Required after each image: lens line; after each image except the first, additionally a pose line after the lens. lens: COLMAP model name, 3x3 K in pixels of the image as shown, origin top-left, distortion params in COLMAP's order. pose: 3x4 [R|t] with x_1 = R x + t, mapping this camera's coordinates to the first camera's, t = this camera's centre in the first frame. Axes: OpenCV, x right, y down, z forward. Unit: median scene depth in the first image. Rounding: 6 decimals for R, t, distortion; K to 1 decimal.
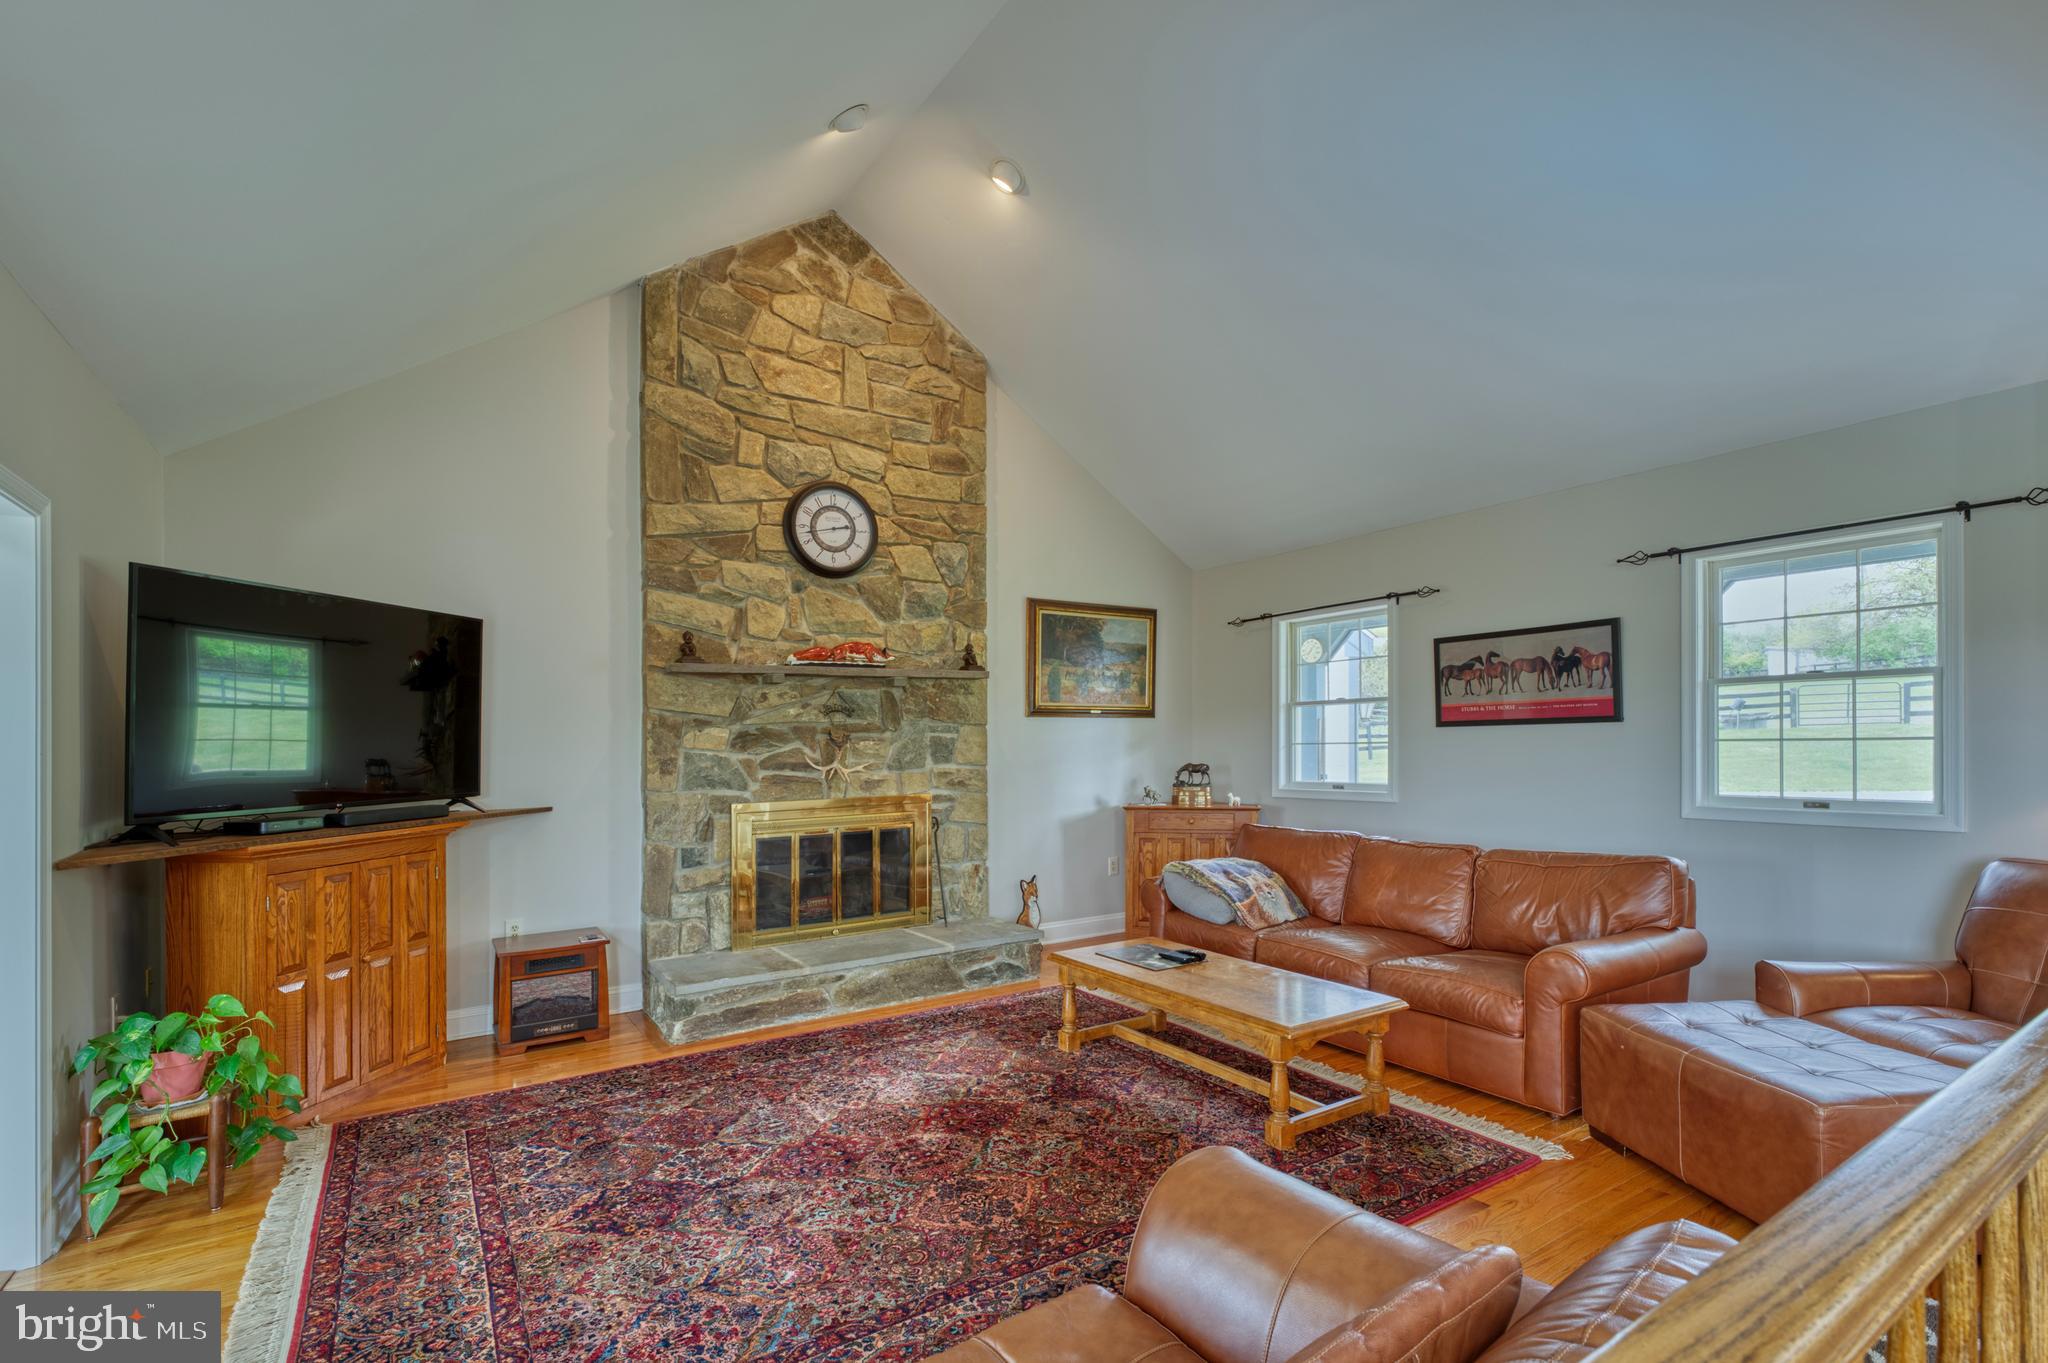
lens RADIAL K [[923.9, 0, 1029.4], [0, 923.9, 732.5], [0, 0, 1]] dist [0.001373, -0.000041]
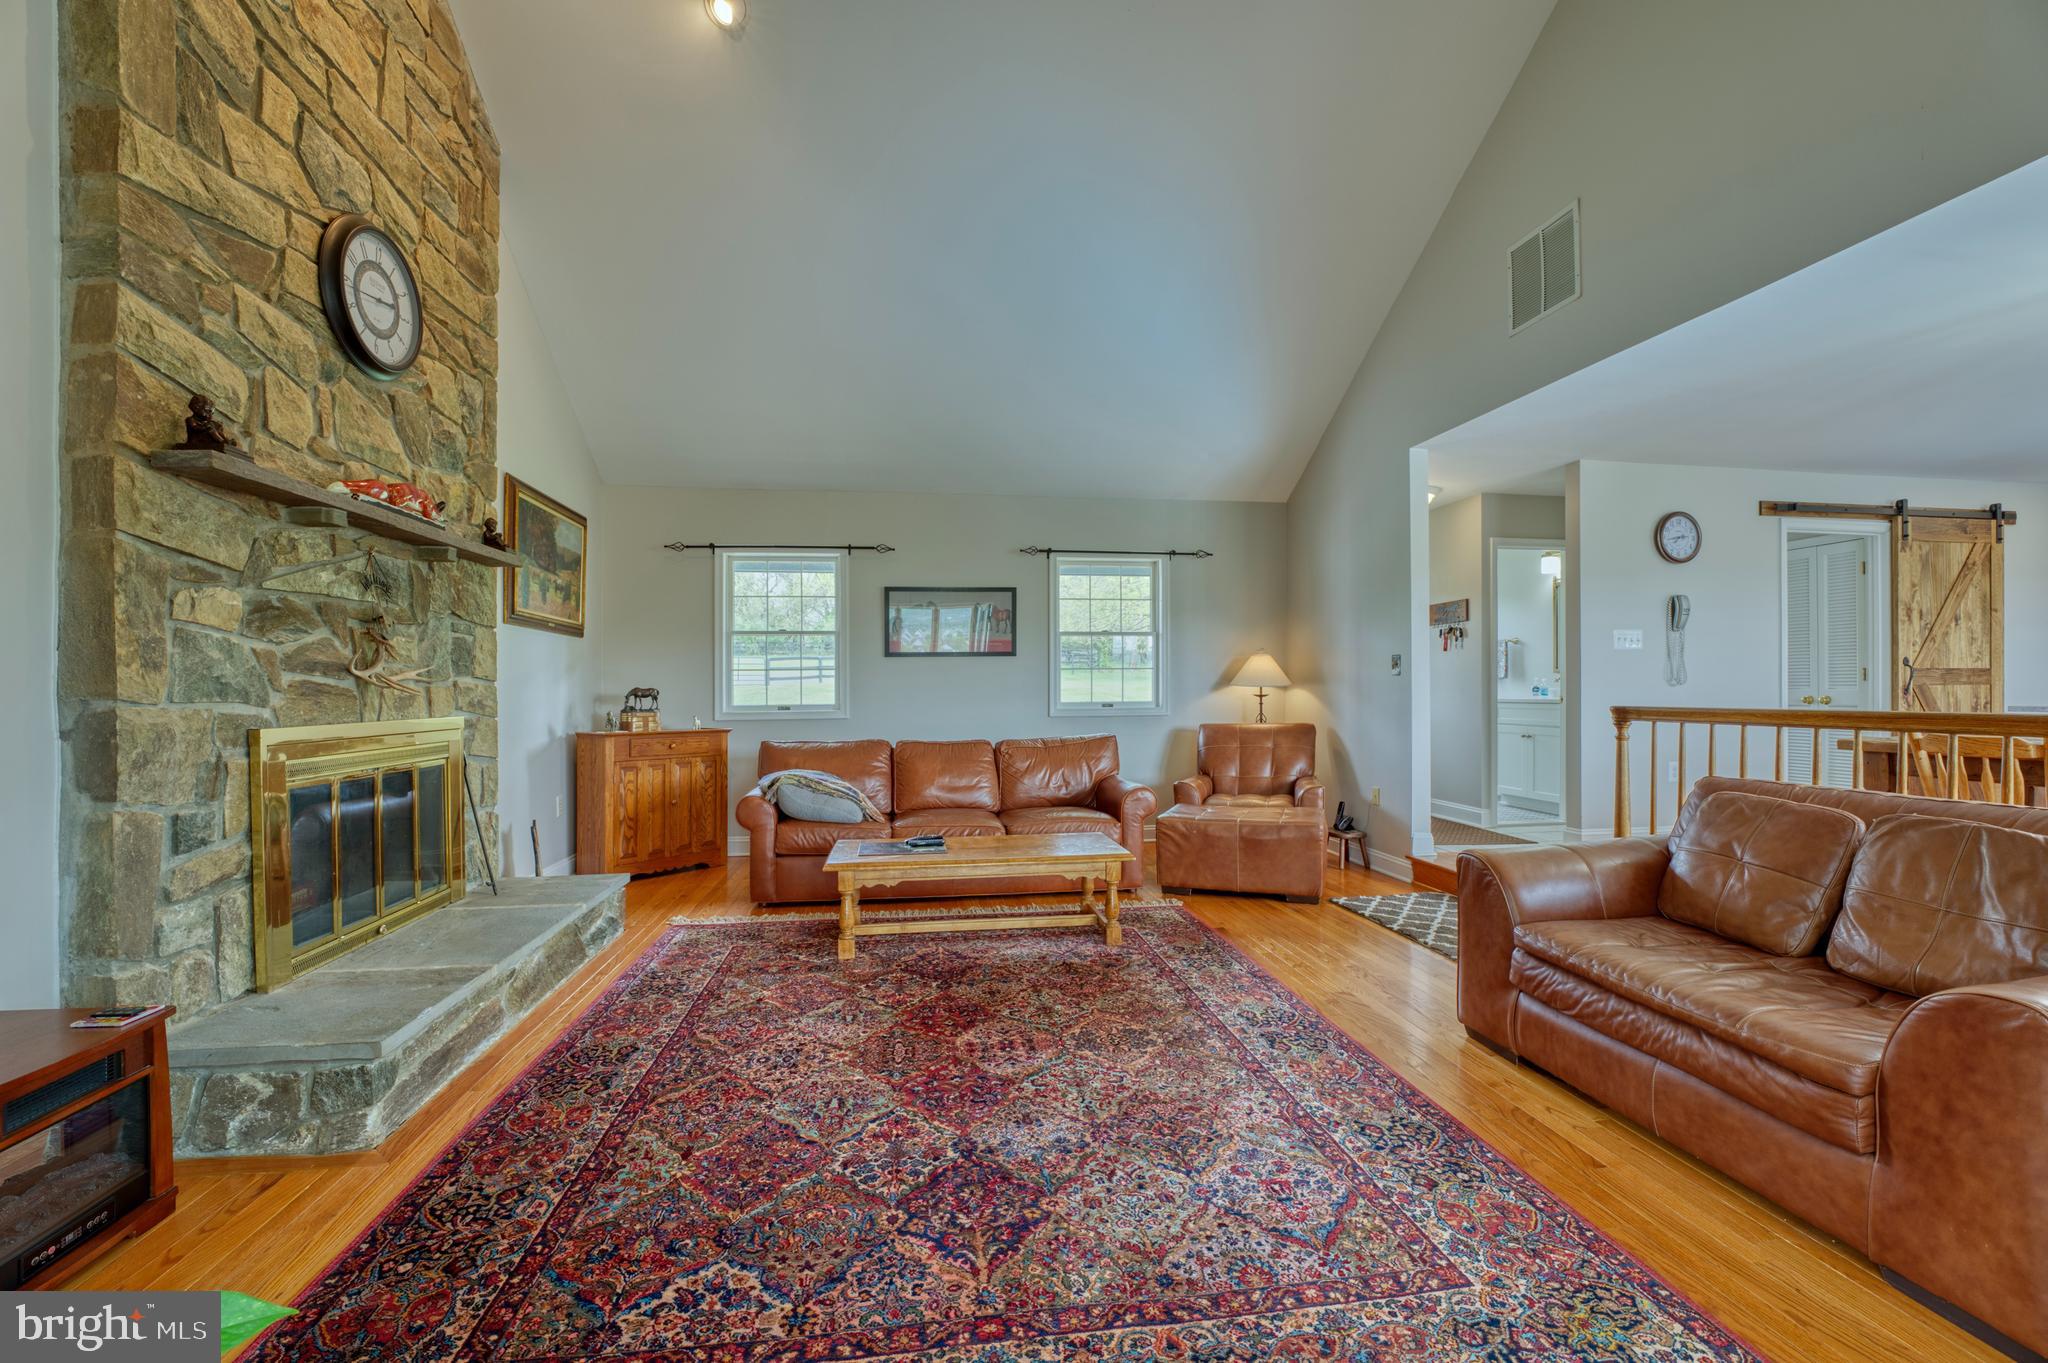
lens RADIAL K [[838.9, 0, 1003.0], [0, 838.9, 704.0], [0, 0, 1]] dist [-0.028545, 0.000327]
pose [[0.436457, -0.001007, 0.899724, -0.542619], [-0.008694, 0.999948, 0.005337, 0.053012], [-0.899683, -0.010152, 0.436426, 0.366163]]
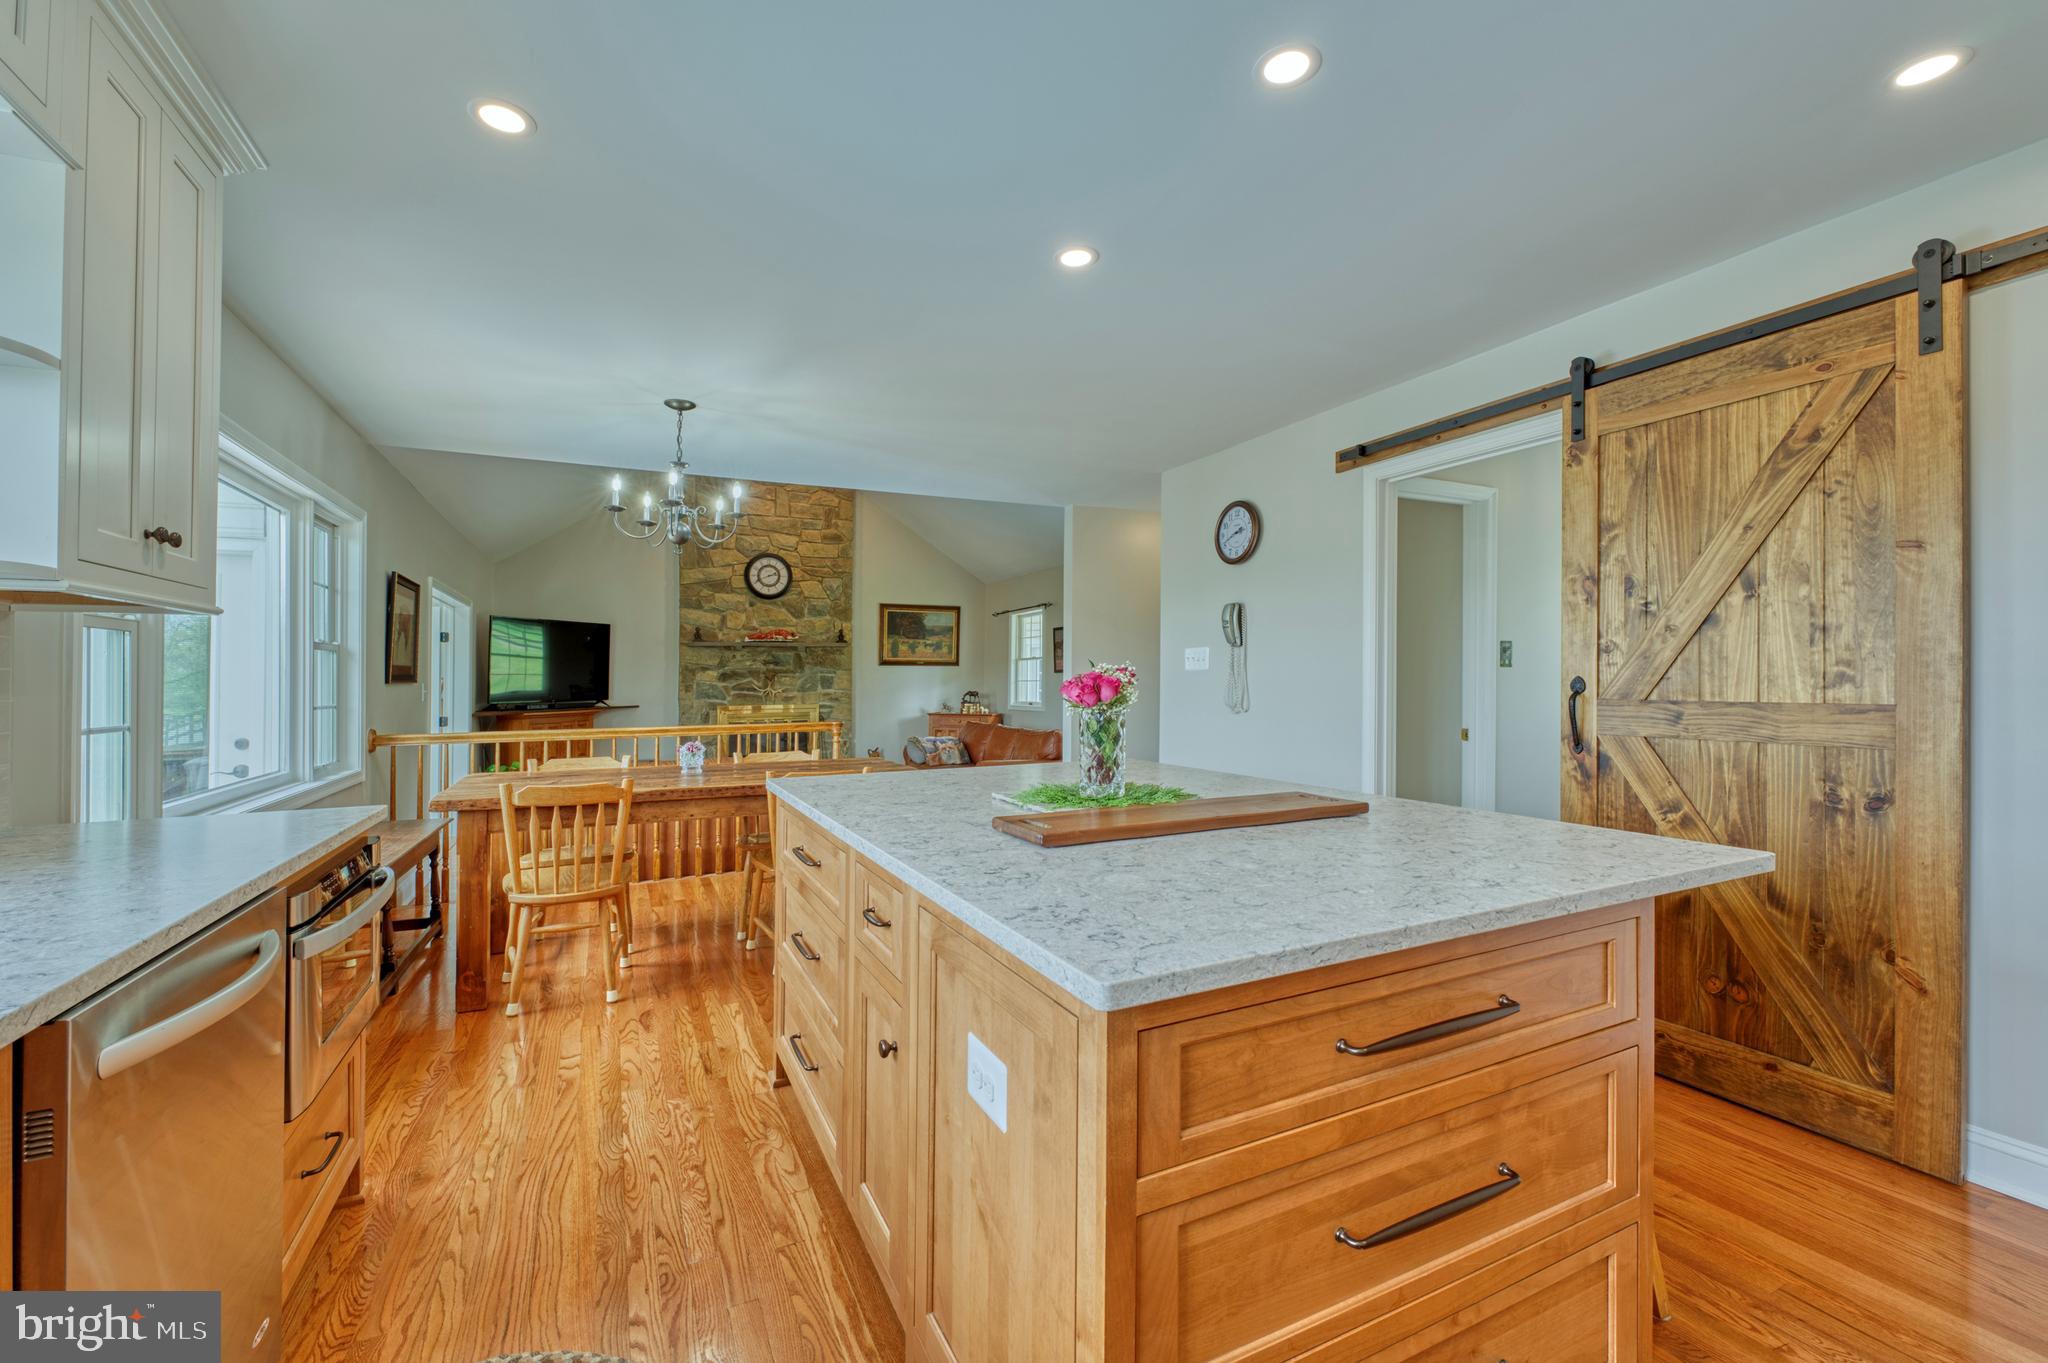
lens RADIAL K [[802.9, 0, 971.5], [0, 802.9, 664.9], [0, 0, 1]] dist [-0.001068, -0.000067]
pose [[0.986873, 0.005296, -0.161414, 0.542496], [-0.006455, 0.999957, -0.006657, -0.010094], [0.161371, 0.007611, 0.986864, -0.727192]]
